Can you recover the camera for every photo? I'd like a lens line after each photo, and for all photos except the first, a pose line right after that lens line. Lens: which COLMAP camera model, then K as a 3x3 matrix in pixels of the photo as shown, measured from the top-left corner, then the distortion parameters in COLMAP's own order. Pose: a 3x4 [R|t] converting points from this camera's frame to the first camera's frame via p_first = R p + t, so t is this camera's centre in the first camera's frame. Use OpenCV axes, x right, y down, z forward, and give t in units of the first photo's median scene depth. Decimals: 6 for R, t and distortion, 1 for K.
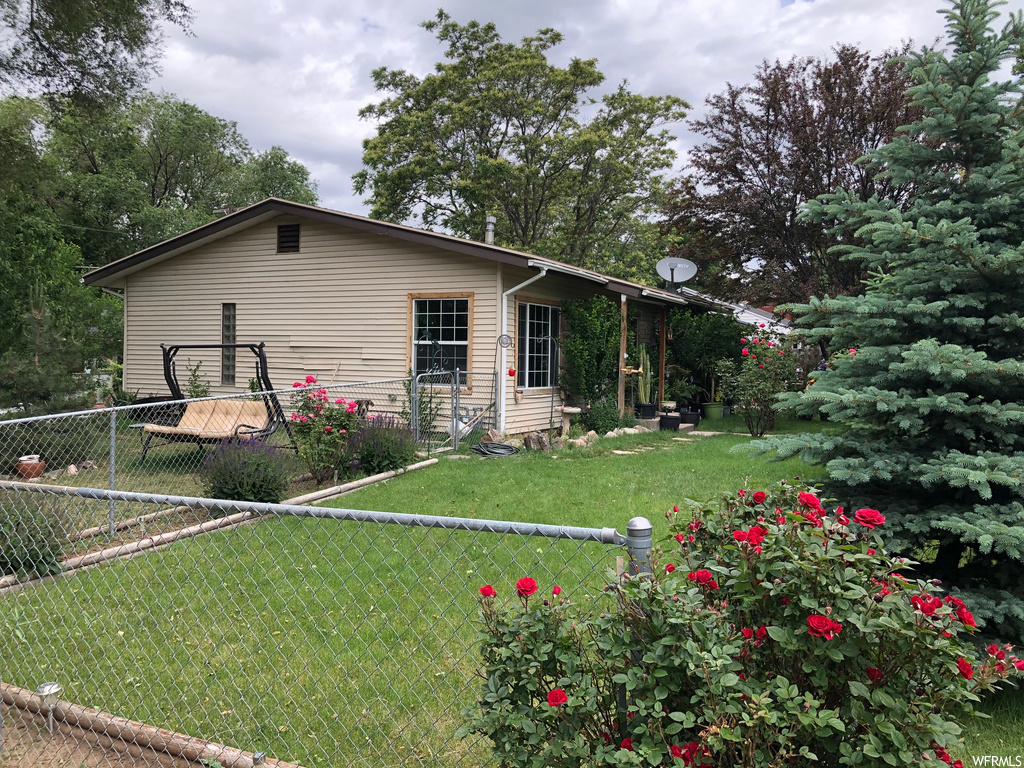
lens RADIAL K [[833.5, 0, 512.0], [0, 833.5, 384.0], [0, 0, 1]] dist [0.043991, -0.047863]
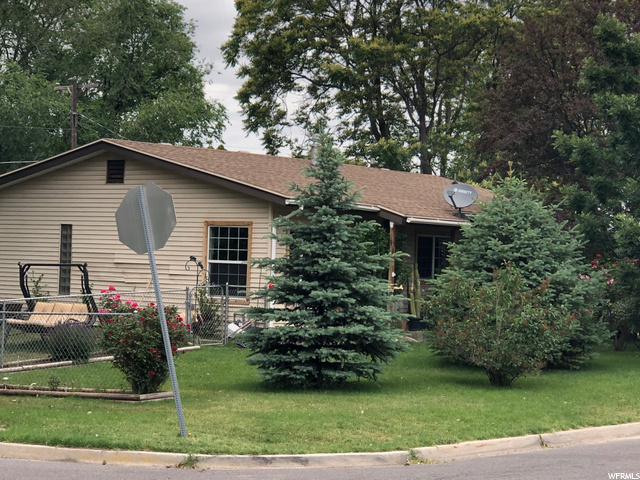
lens RADIAL K [[1654.3, 0, 320.0], [0, 1654.3, 240.0], [0, 0, 1]] dist [-0.701680, 10.469171]
pose [[0.984335, 0.009323, -0.176063, 0.471254], [-0.017789, 0.998757, -0.046567, 0.028195], [0.175410, 0.048969, 0.983277, -1.351154]]
